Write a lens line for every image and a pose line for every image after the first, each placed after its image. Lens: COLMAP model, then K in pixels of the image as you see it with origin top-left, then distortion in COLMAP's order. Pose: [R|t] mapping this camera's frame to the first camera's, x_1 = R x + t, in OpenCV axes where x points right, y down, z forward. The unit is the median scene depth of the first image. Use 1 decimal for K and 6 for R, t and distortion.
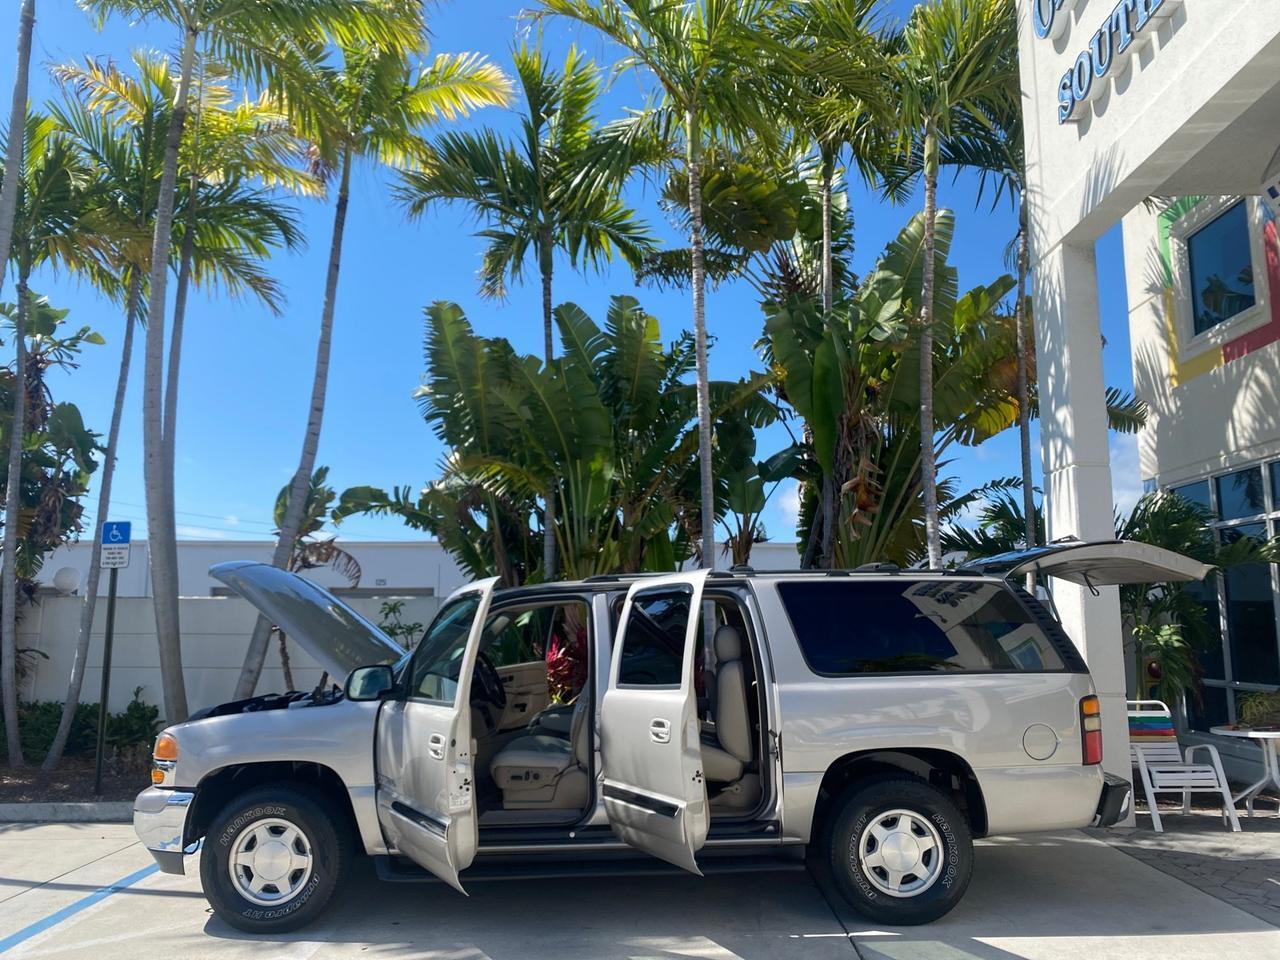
lens RADIAL K [[983.2, 0, 642.9], [0, 983.2, 476.8], [0, 0, 1]] dist [0.010209, -0.005563]
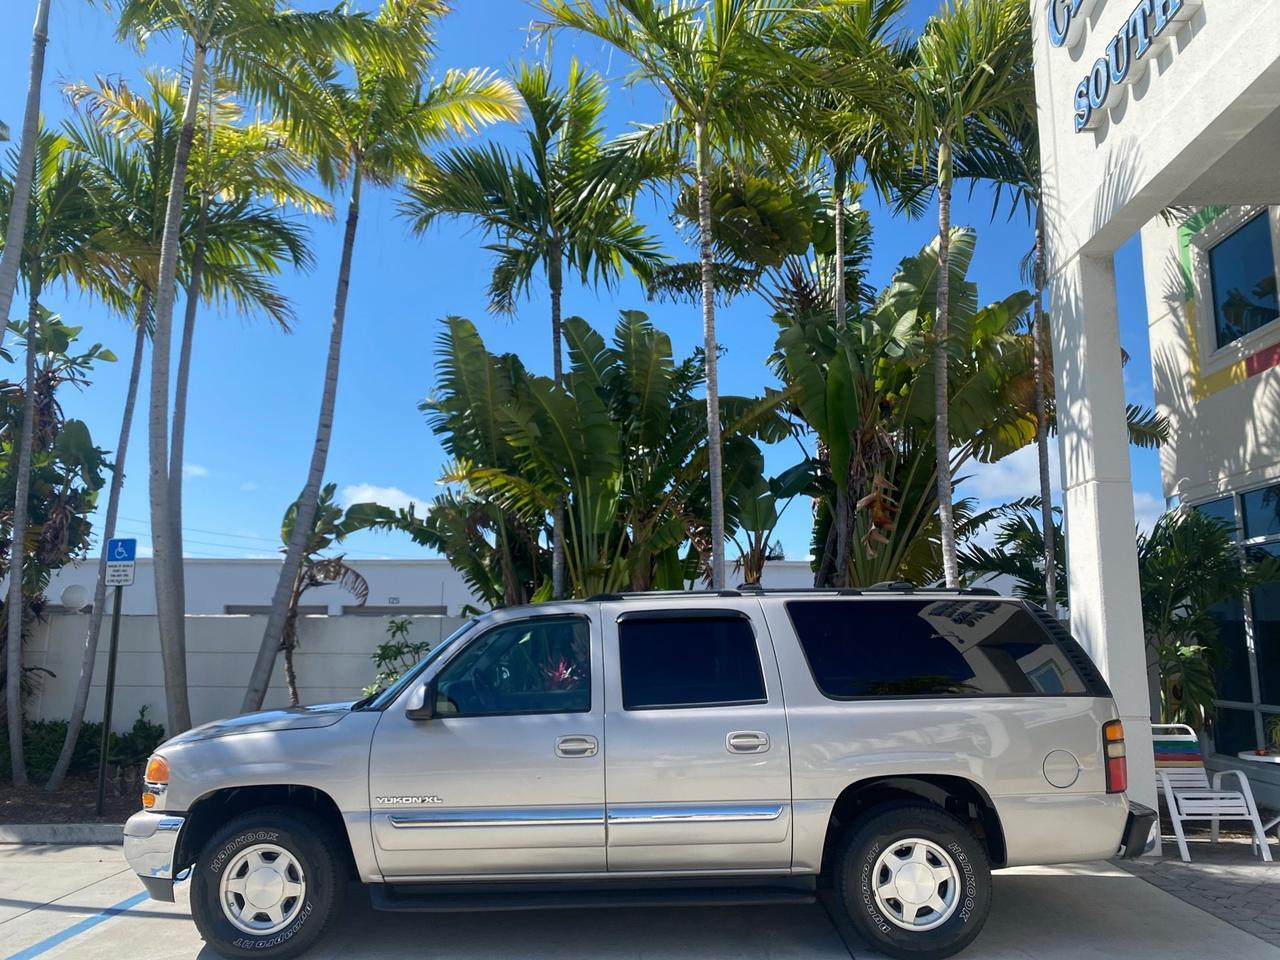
lens RADIAL K [[983.2, 0, 642.9], [0, 983.2, 476.8], [0, 0, 1]] dist [0.010209, -0.005563]
pose [[0.999858, -0.000531, -0.016817, 0.006303], [0.000213, 0.999821, -0.018899, 0.001749], [0.016824, 0.018893, 0.999680, 0.014599]]
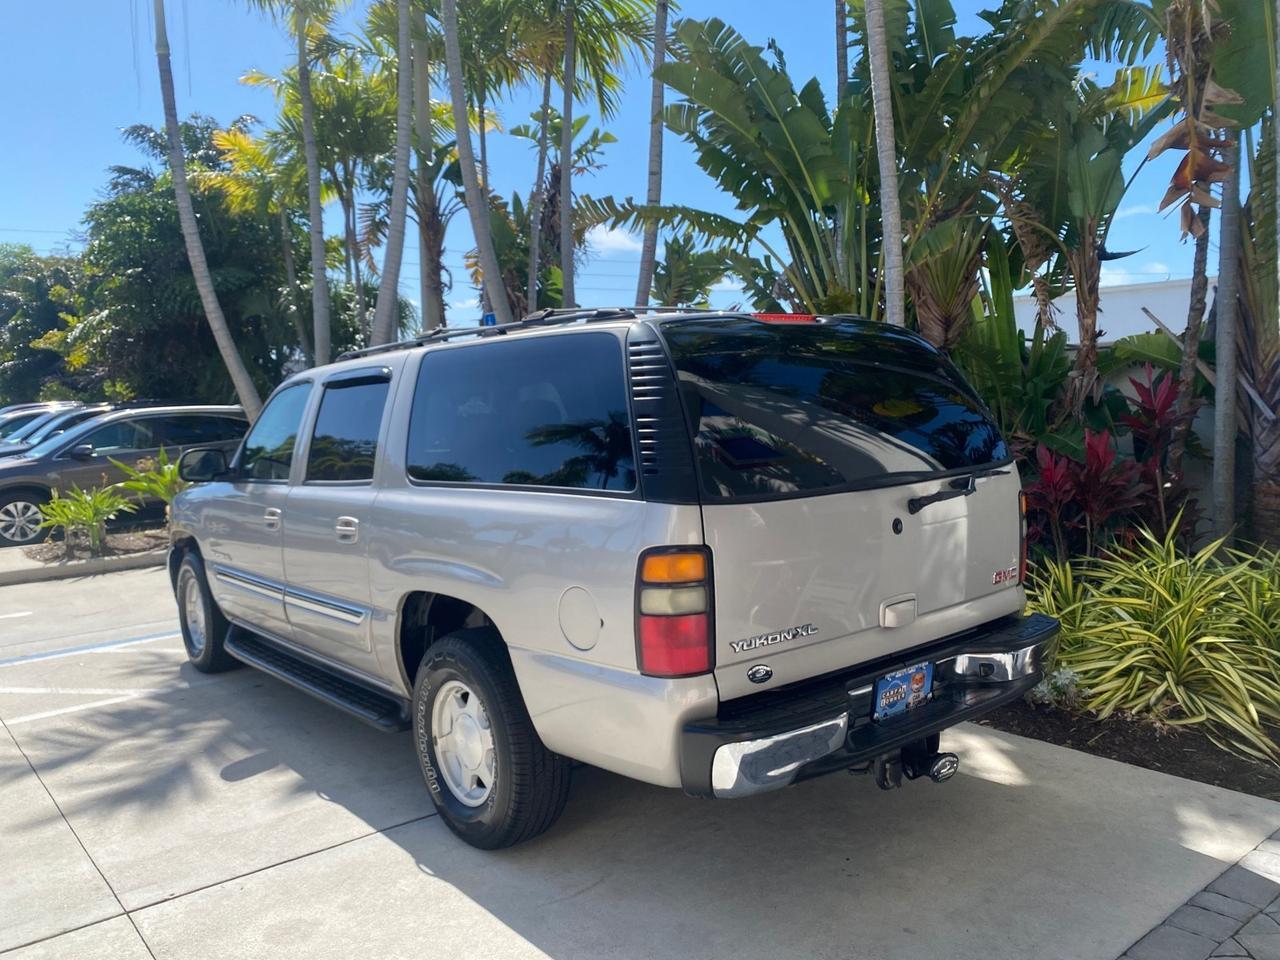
lens RADIAL K [[985.6, 0, 639.9], [0, 985.6, 478.0], [0, 0, 1]] dist [0.007249, -0.002690]
pose [[0.638574, 0.045750, -0.768200, 0.421298], [0.143732, 0.973575, 0.177460, 0.050491], [0.756019, -0.223736, 0.615124, 0.353500]]
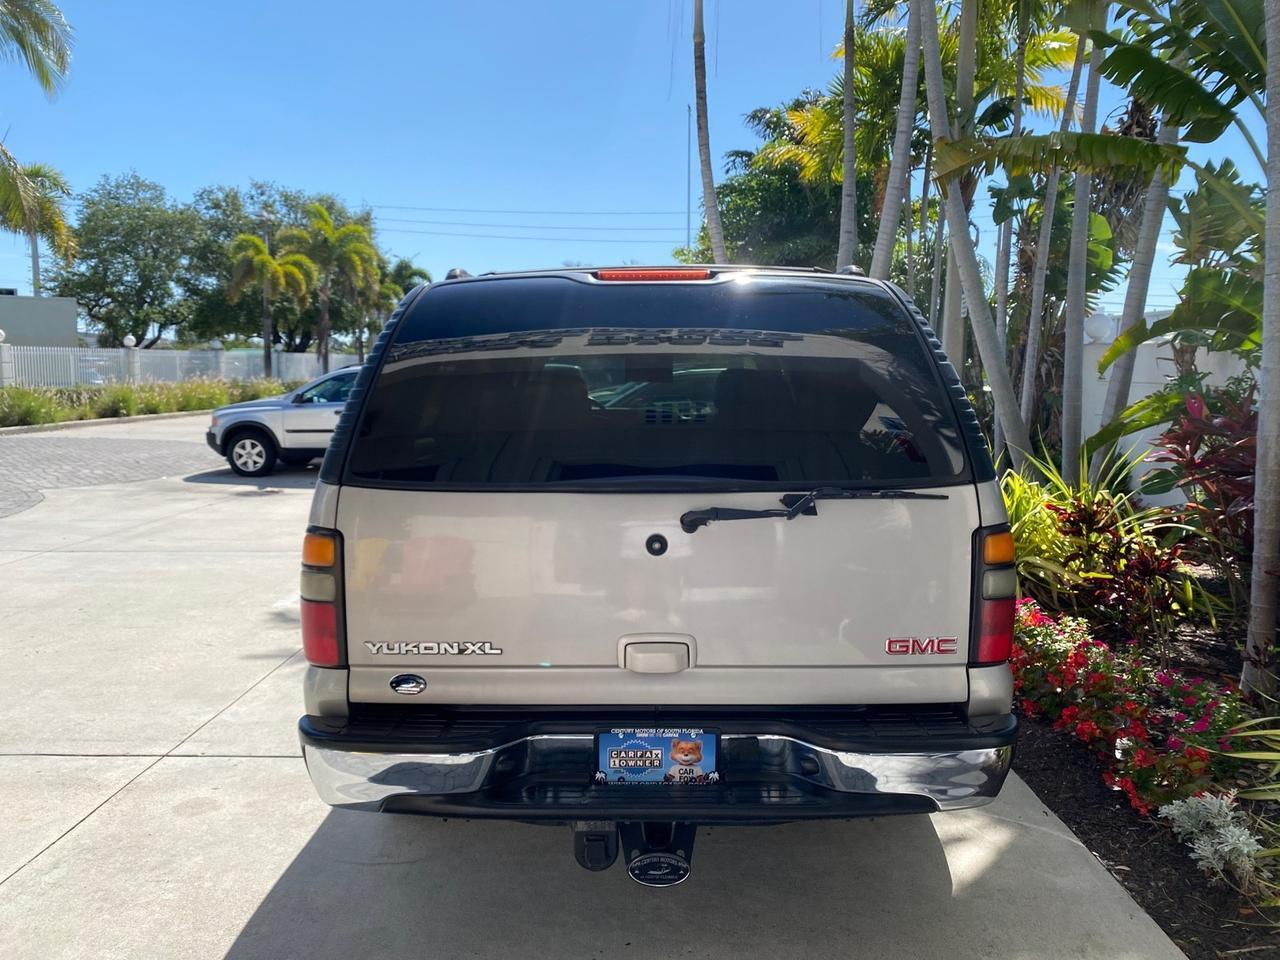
lens RADIAL K [[983.2, 0, 642.9], [0, 983.2, 476.8], [0, 0, 1]] dist [0.010209, -0.005563]
pose [[-0.009660, 0.107932, -0.994111, 0.468035], [0.151740, 0.982803, 0.105230, 0.088857], [0.988373, -0.149830, -0.025872, 0.597819]]
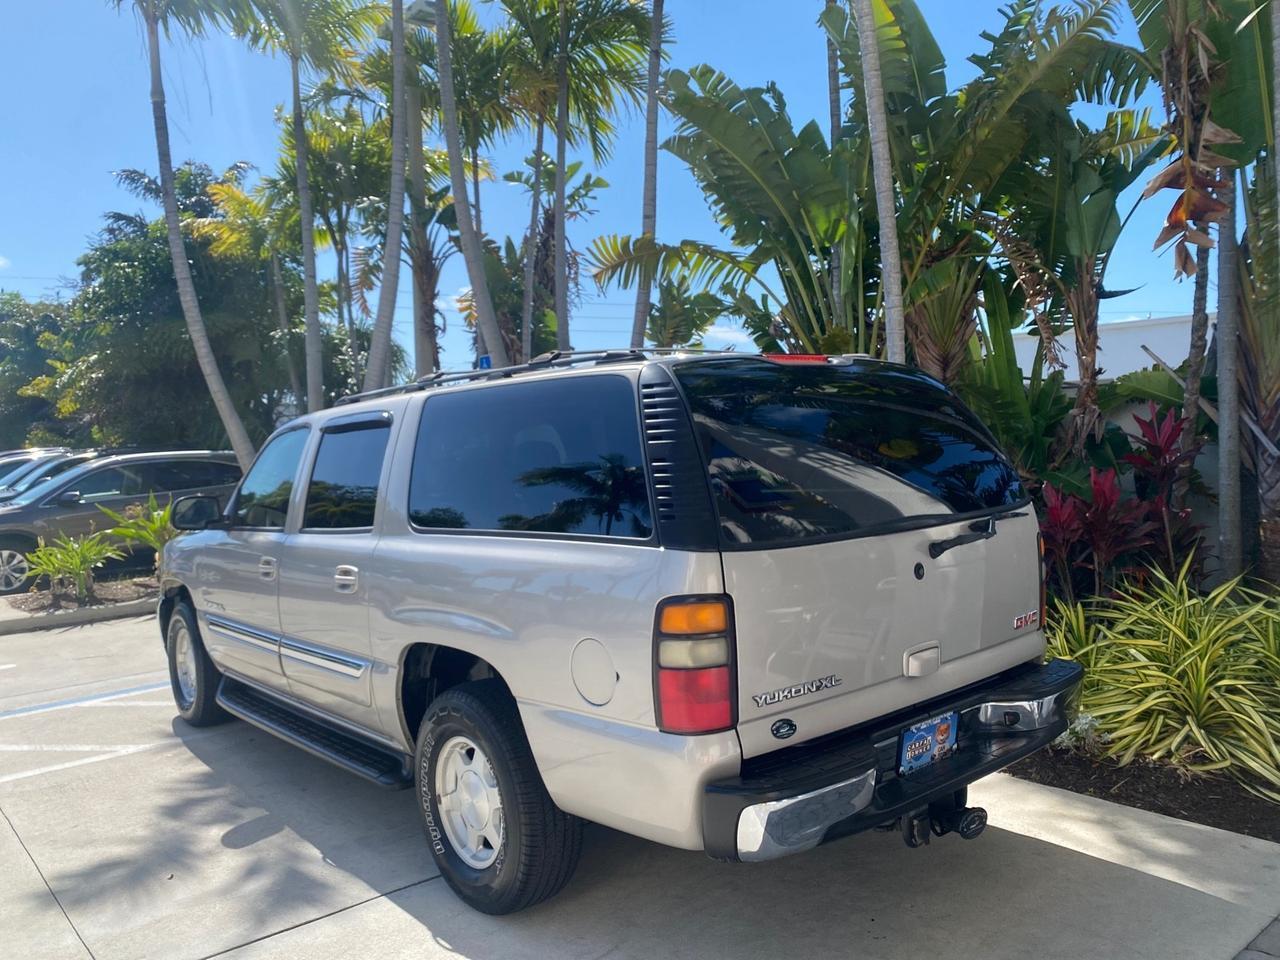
lens RADIAL K [[983.2, 0, 642.9], [0, 983.2, 476.8], [0, 0, 1]] dist [0.010209, -0.005563]
pose [[0.648768, 0.007417, -0.760950, 0.409604], [0.151014, 0.978811, 0.138291, 0.049593], [0.745851, -0.204632, 0.633902, 0.354794]]
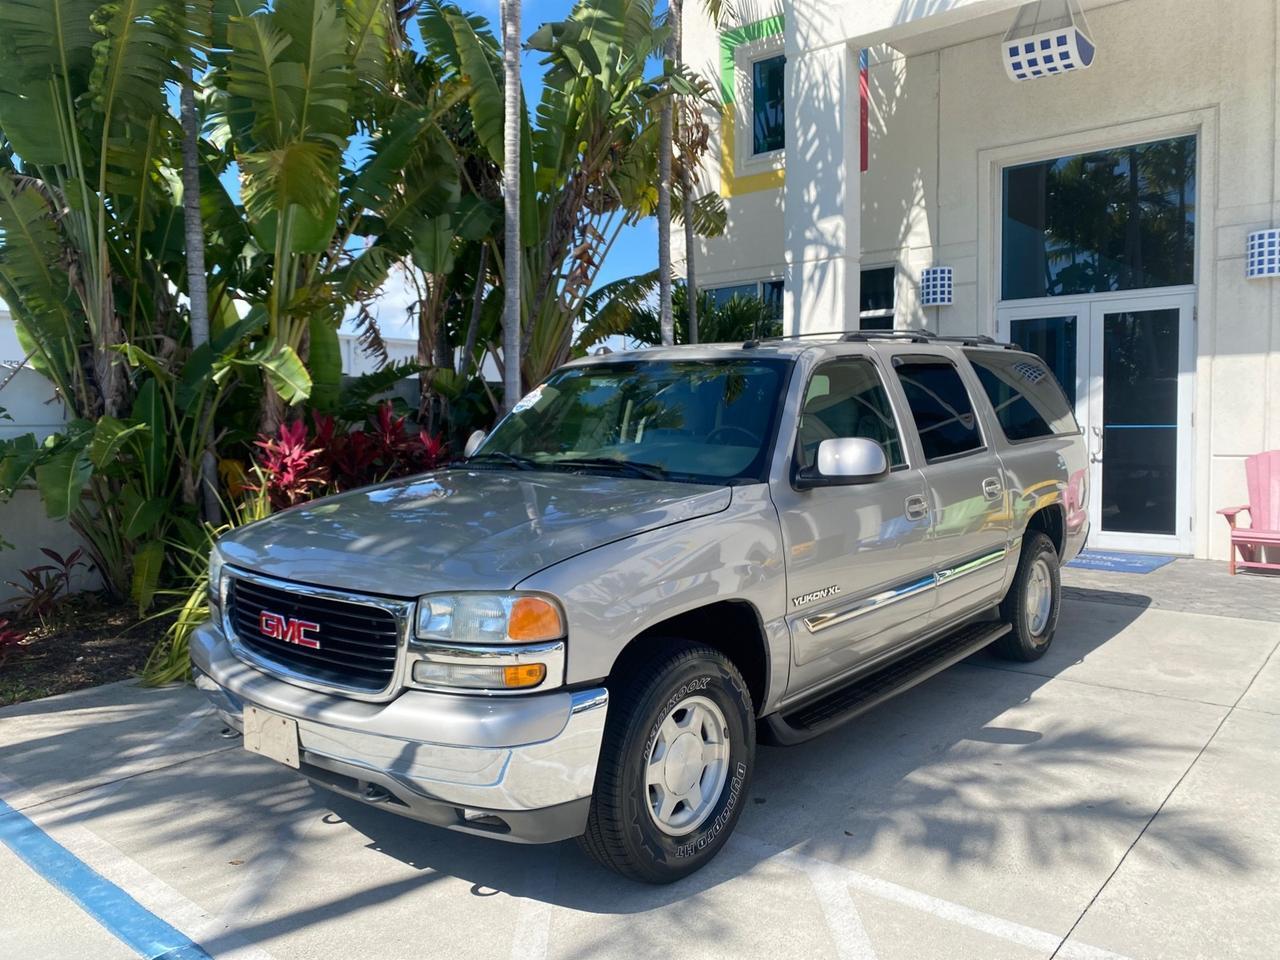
lens RADIAL K [[985.6, 0, 639.9], [0, 985.6, 478.0], [0, 0, 1]] dist [0.007249, -0.002690]
pose [[0.640735, -0.057354, 0.765617, -0.424835], [-0.100342, 0.982397, 0.157569, 0.059527], [-0.761177, -0.177783, 0.623701, 0.332037]]
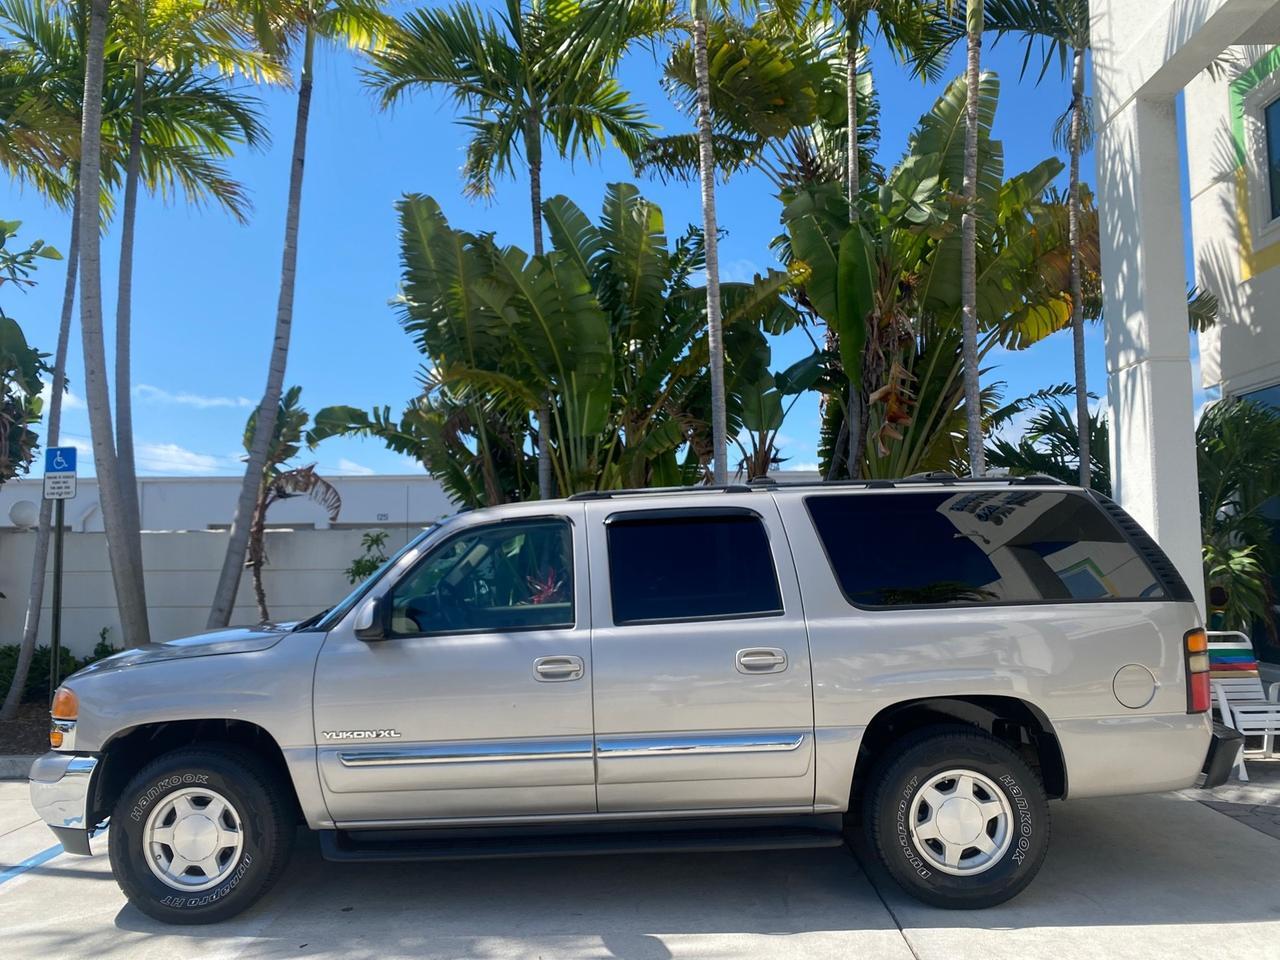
lens RADIAL K [[983.2, 0, 642.9], [0, 983.2, 476.8], [0, 0, 1]] dist [0.010209, -0.005563]
pose [[0.999811, -0.014189, -0.013275, 0.007075], [0.015030, 0.997734, 0.065587, 0.019340], [0.012314, -0.065774, 0.997759, 0.099083]]
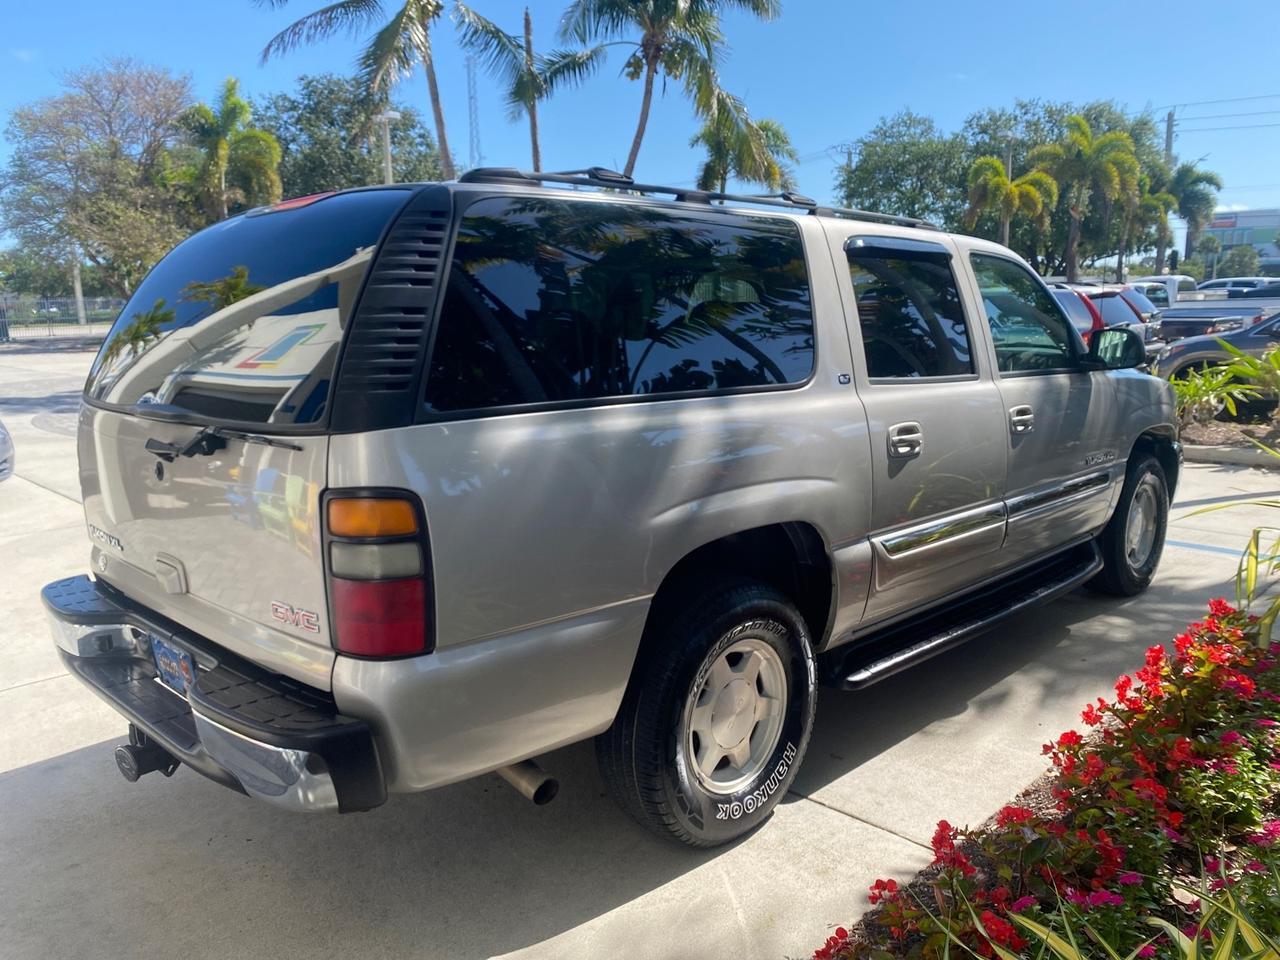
lens RADIAL K [[977.2, 0, 640.4], [0, 977.2, 478.3], [0, 0, 1]] dist [-0.003114, -0.004594]
pose [[-0.696107, 0.142430, -0.703668, 0.328186], [0.131341, 0.988847, 0.070224, 0.130015], [0.705822, -0.043537, -0.707050, 0.847899]]
